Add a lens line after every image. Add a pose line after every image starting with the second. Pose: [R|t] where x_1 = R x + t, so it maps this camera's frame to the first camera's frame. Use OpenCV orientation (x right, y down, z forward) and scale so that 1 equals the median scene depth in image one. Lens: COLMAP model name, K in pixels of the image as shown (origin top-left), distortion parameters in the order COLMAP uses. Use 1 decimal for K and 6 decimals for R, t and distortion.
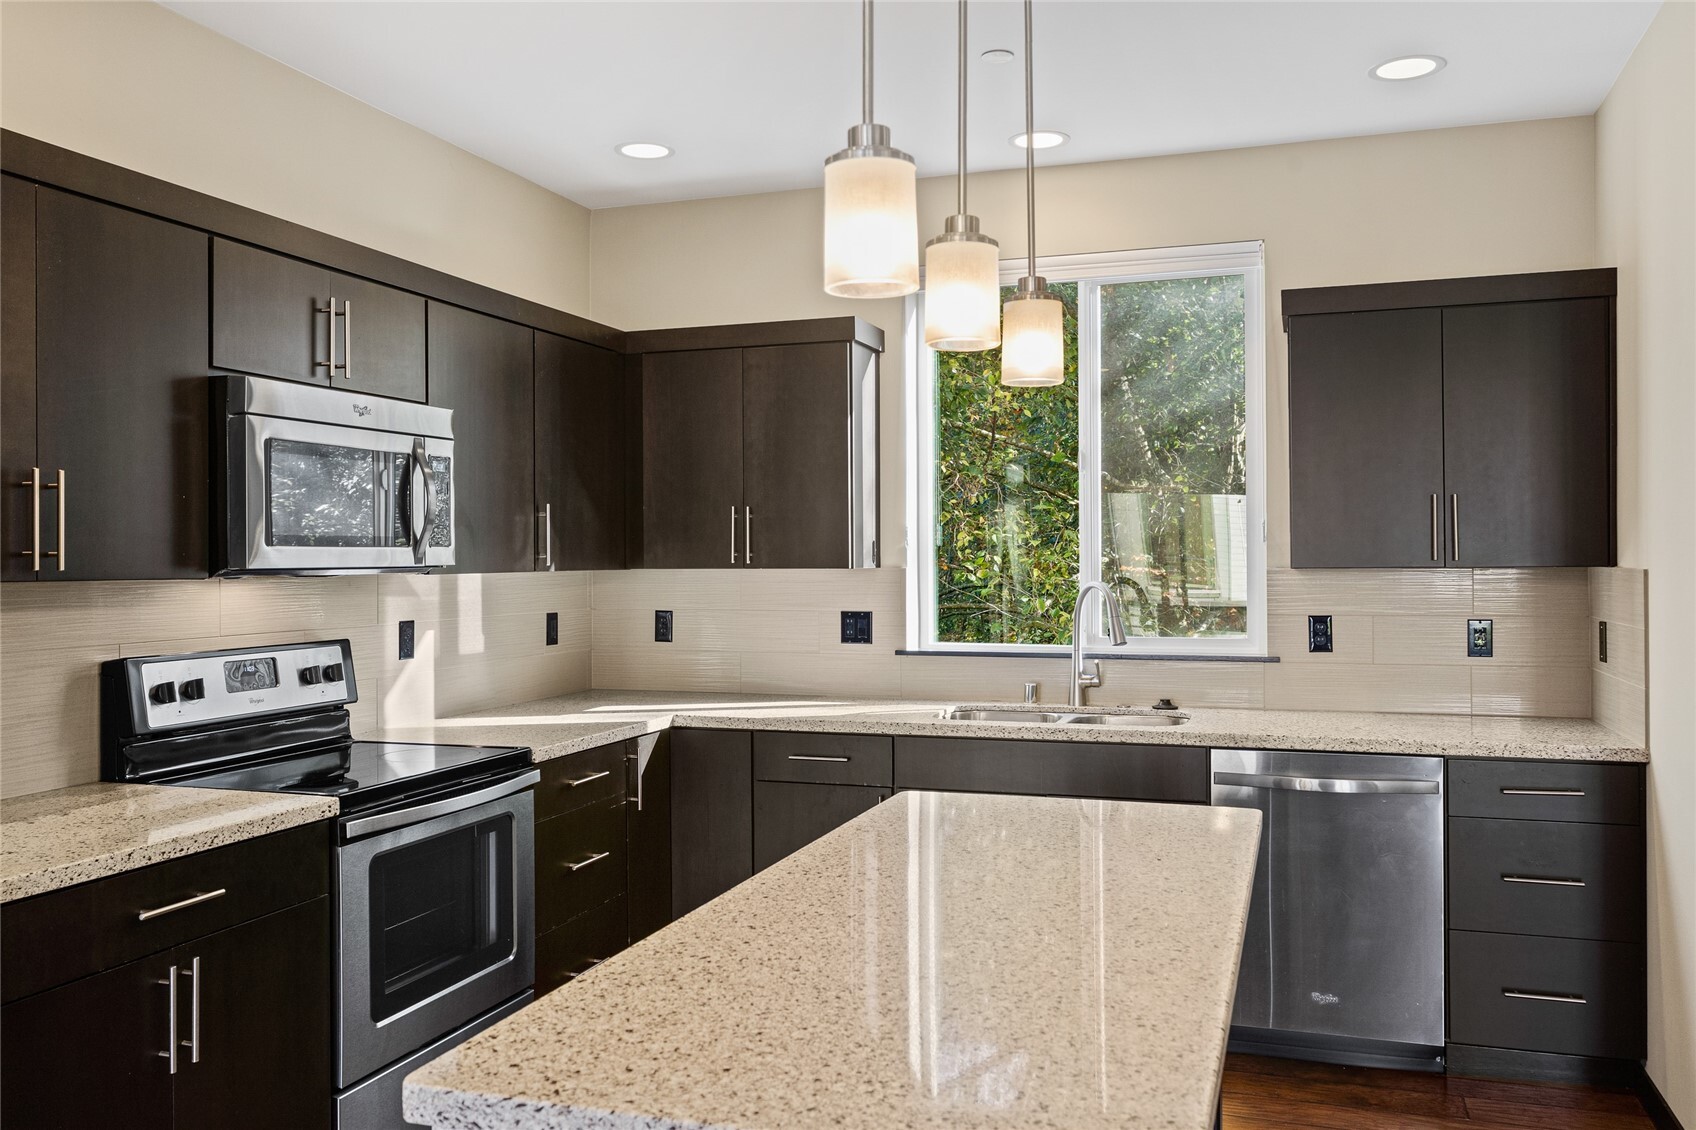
lens RADIAL K [[1383.4, 0, 856.3], [0, 1383.4, 555.0], [0, 0, 1]] dist [-0.003793, 0.006924]
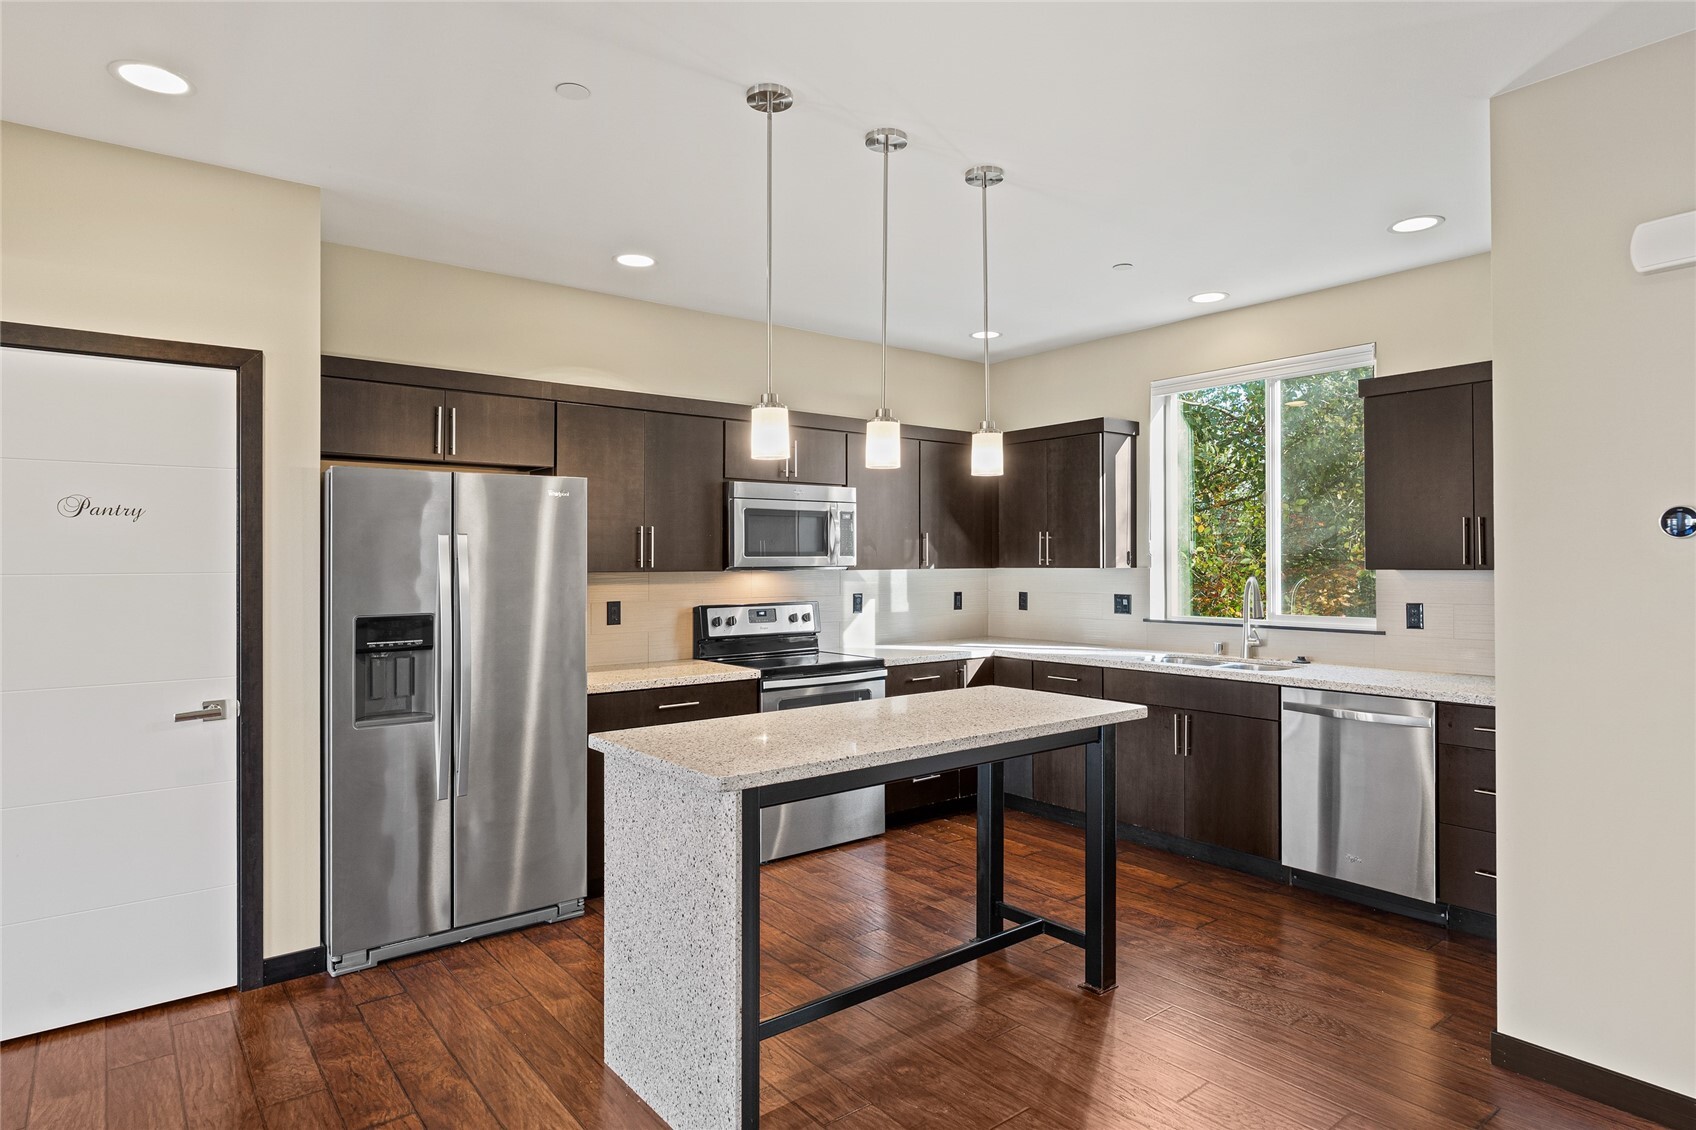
lens RADIAL K [[945.2, 0, 848.5], [0, 945.2, 560.5], [0, 0, 1]] dist [-0.003392, 0.000898]
pose [[0.836576, 0.000707, -0.547851, 0.407548], [0.001086, 0.999995, 0.002950, -0.003710], [0.547850, -0.003063, 0.836571, -0.136076]]
